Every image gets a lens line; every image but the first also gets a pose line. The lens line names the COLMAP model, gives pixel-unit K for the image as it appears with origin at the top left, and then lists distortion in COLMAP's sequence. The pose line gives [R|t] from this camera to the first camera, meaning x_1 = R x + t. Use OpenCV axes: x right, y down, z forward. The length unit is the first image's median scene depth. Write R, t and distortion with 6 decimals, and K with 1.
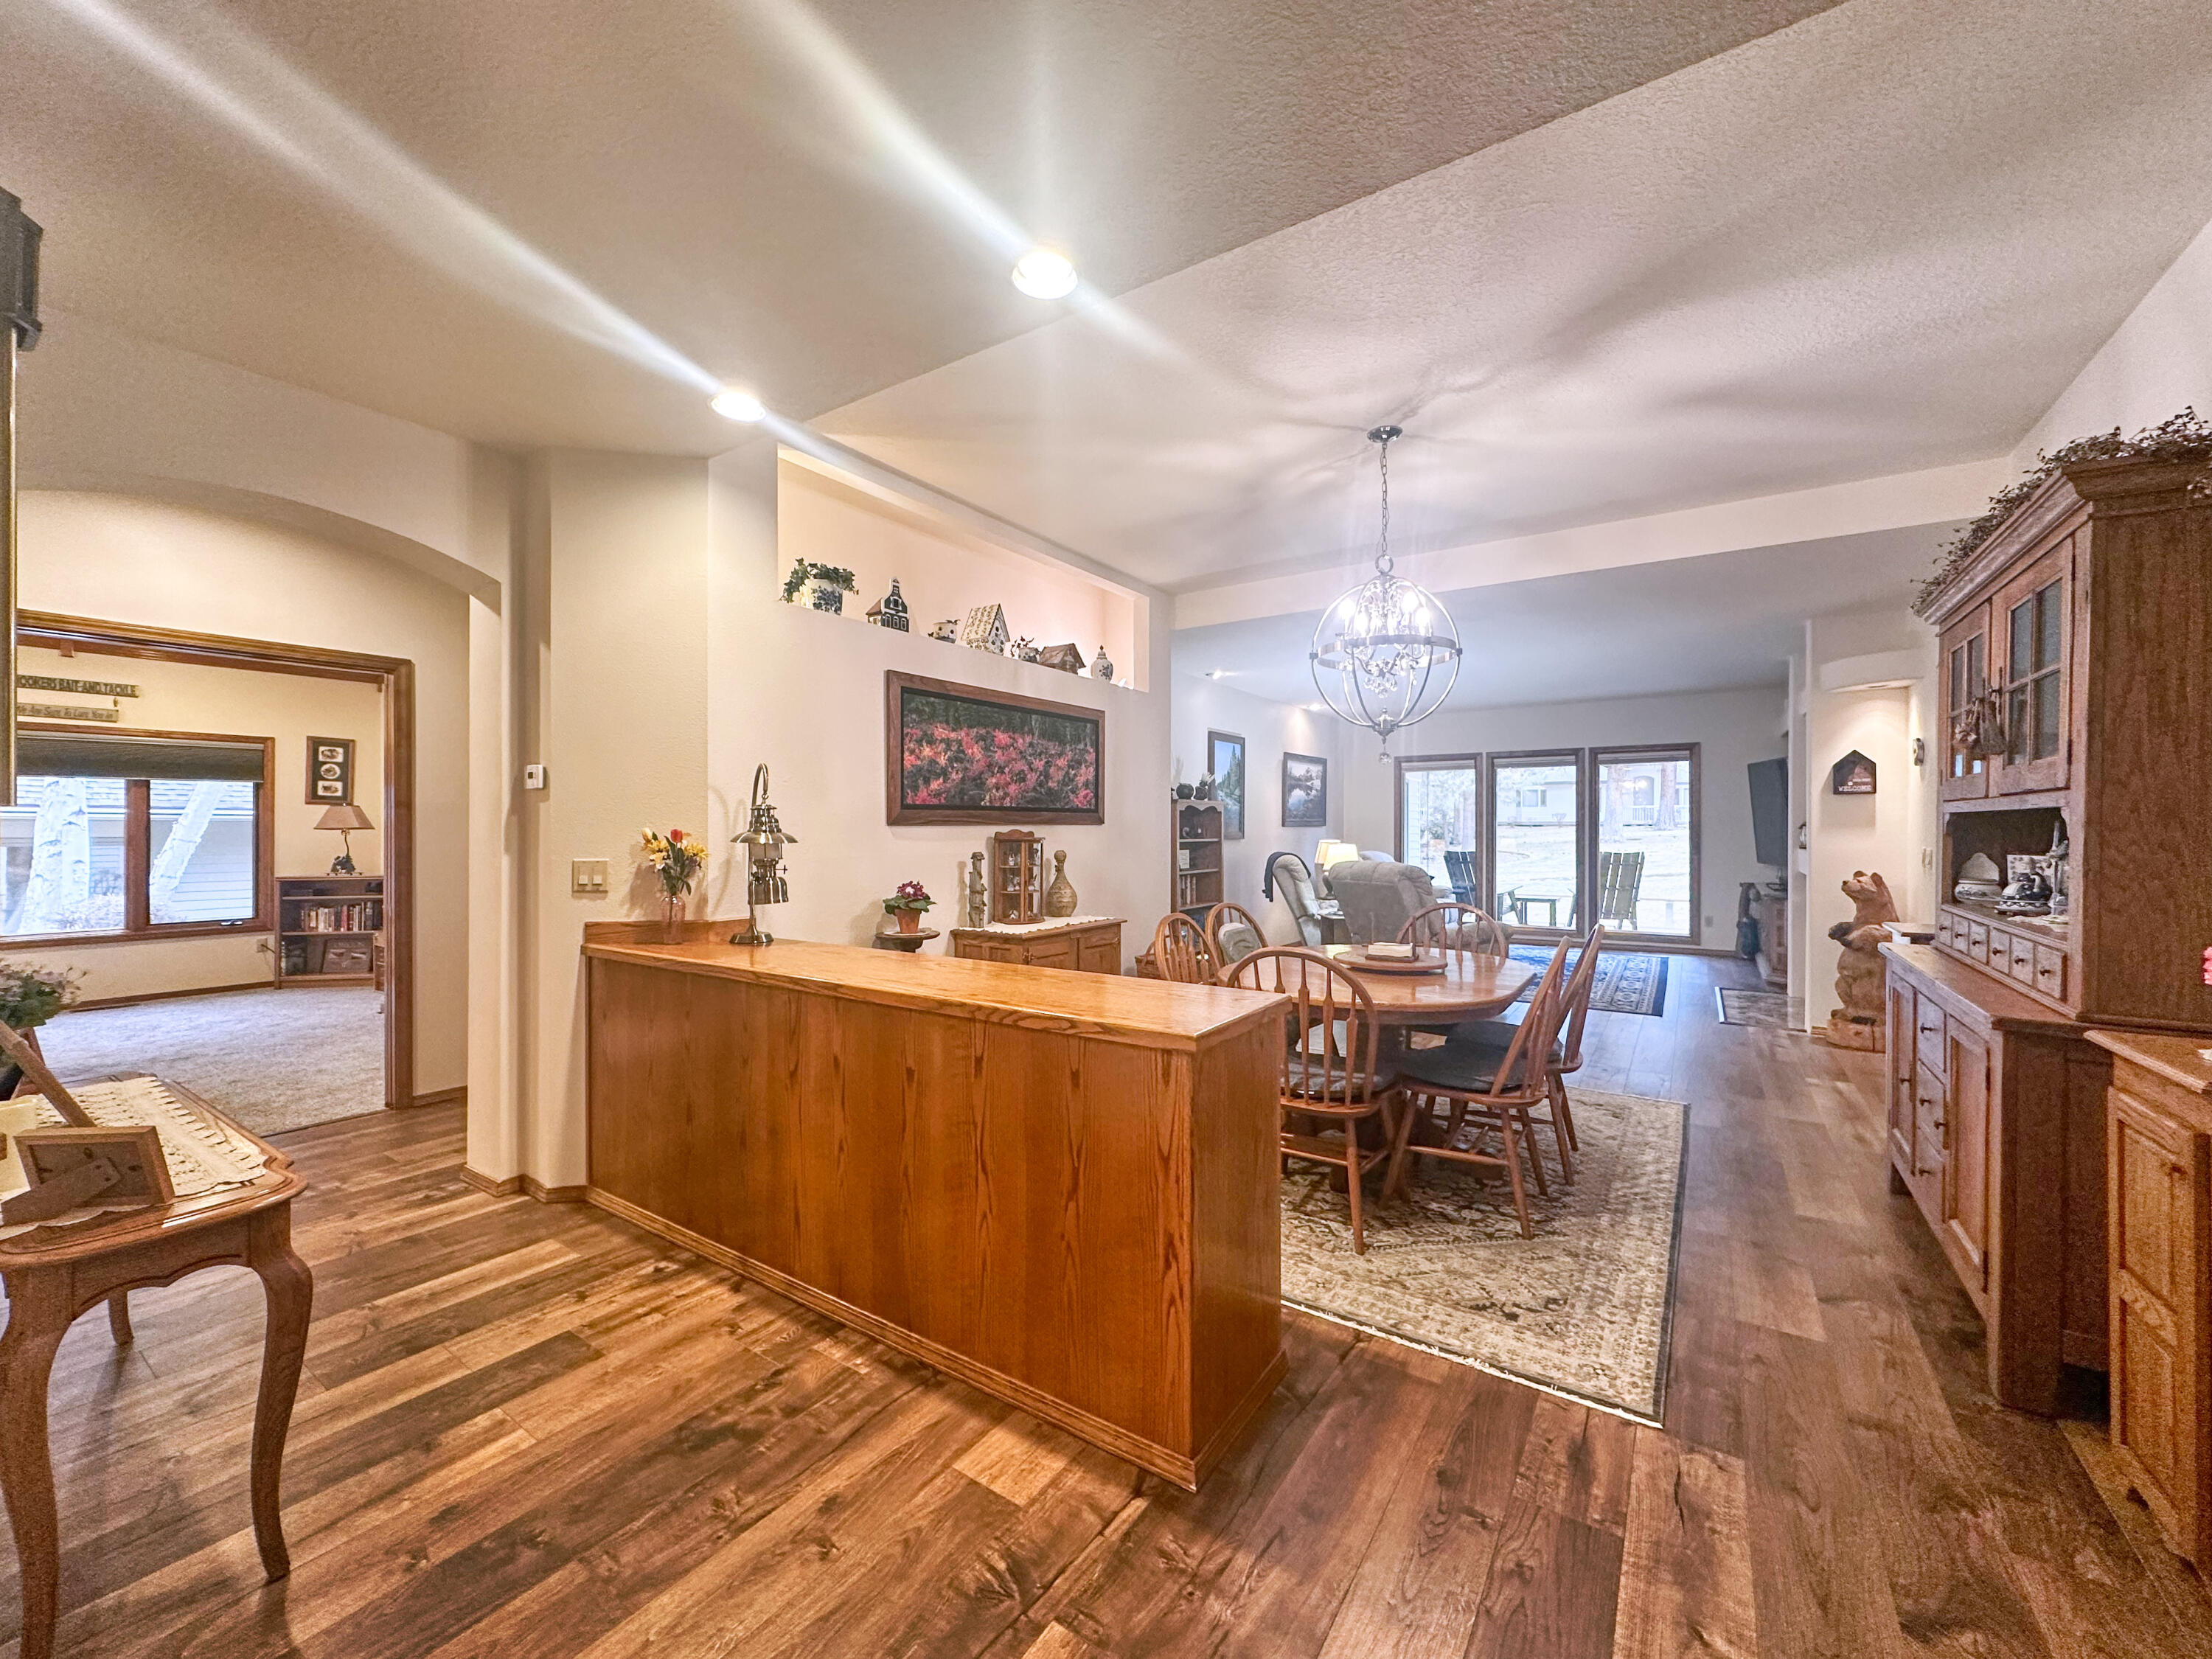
lens RADIAL K [[879.6, 0, 1106.0], [0, 879.6, 829.5], [0, 0, 1]] dist [0.000165, 0.000060]
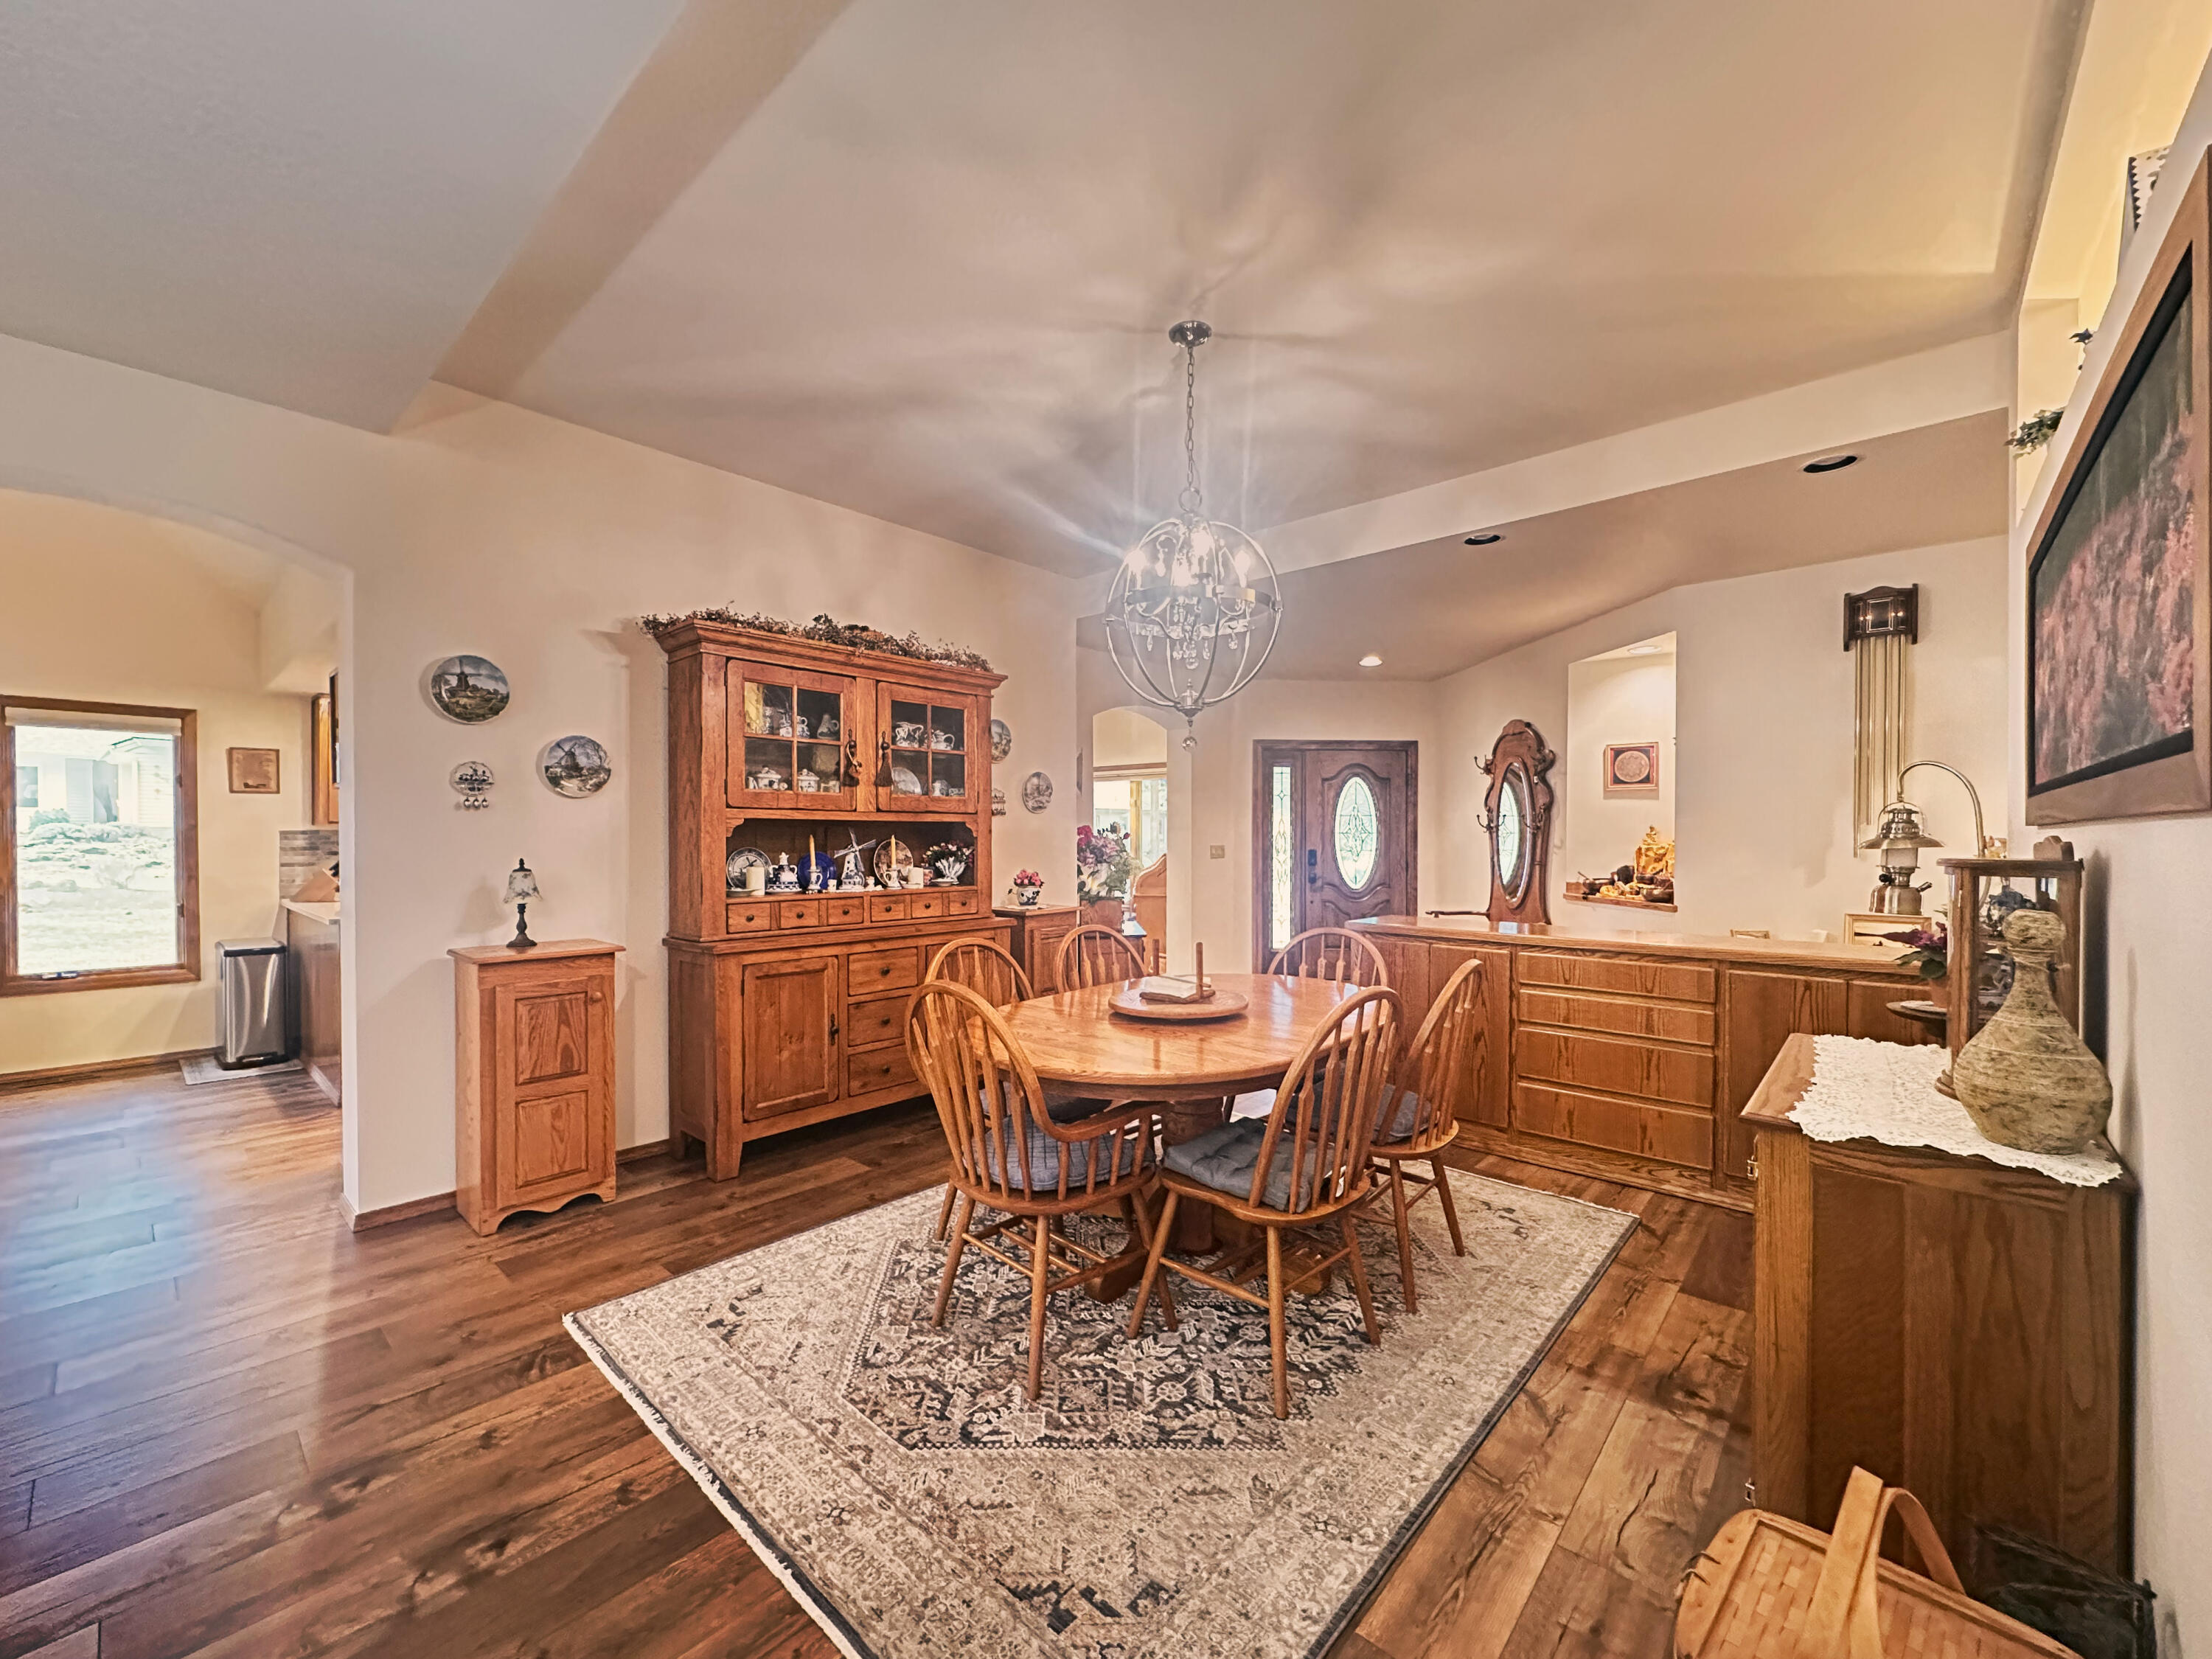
lens RADIAL K [[887.2, 0, 1106.7], [0, 887.2, 845.5], [0, 0, 1]] dist [-0.002927, -0.000130]
pose [[-0.990976, -0.002022, 0.134027, 0.237779], [-0.000081, 0.999895, 0.014481, -0.001431], [-0.134042, 0.014340, -0.990872, 1.518662]]
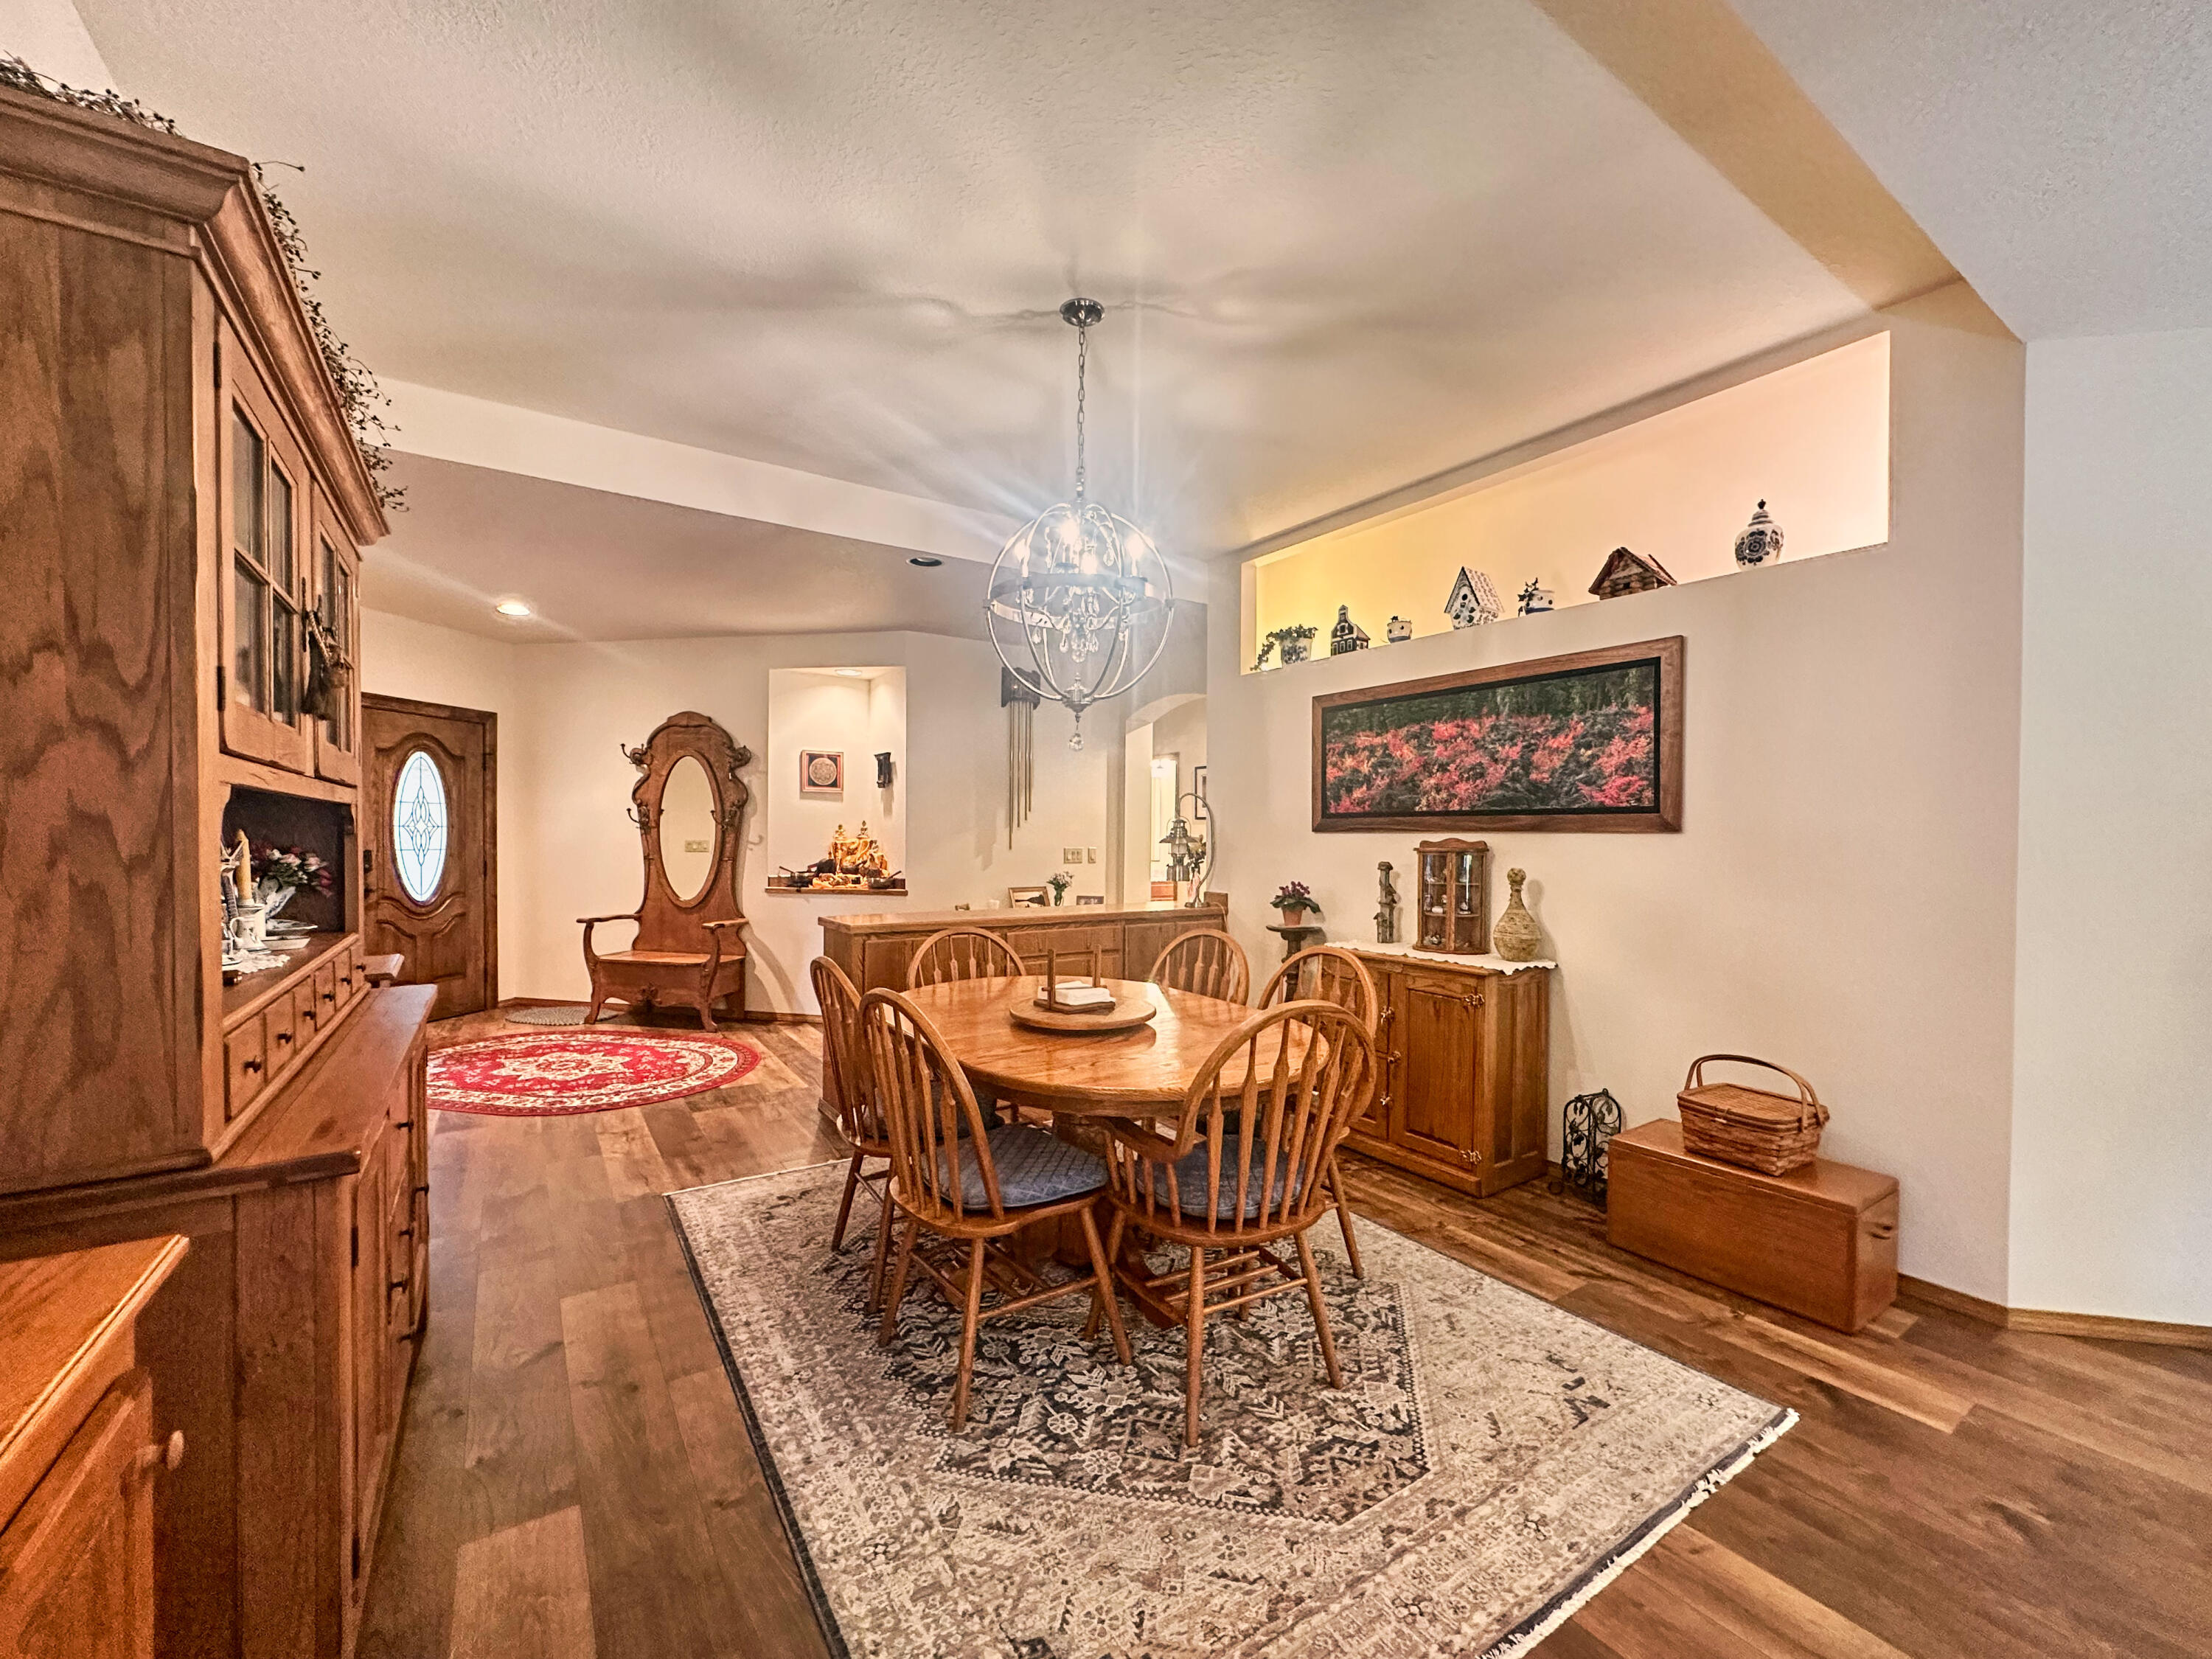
lens RADIAL K [[887.2, 0, 1106.7], [0, 887.2, 845.5], [0, 0, 1]] dist [-0.002927, -0.000130]
pose [[-0.376120, 0.008853, -0.926529, 0.857409], [-0.010846, 0.999844, 0.013957, -0.001571], [0.926508, 0.015298, -0.375965, 1.104418]]
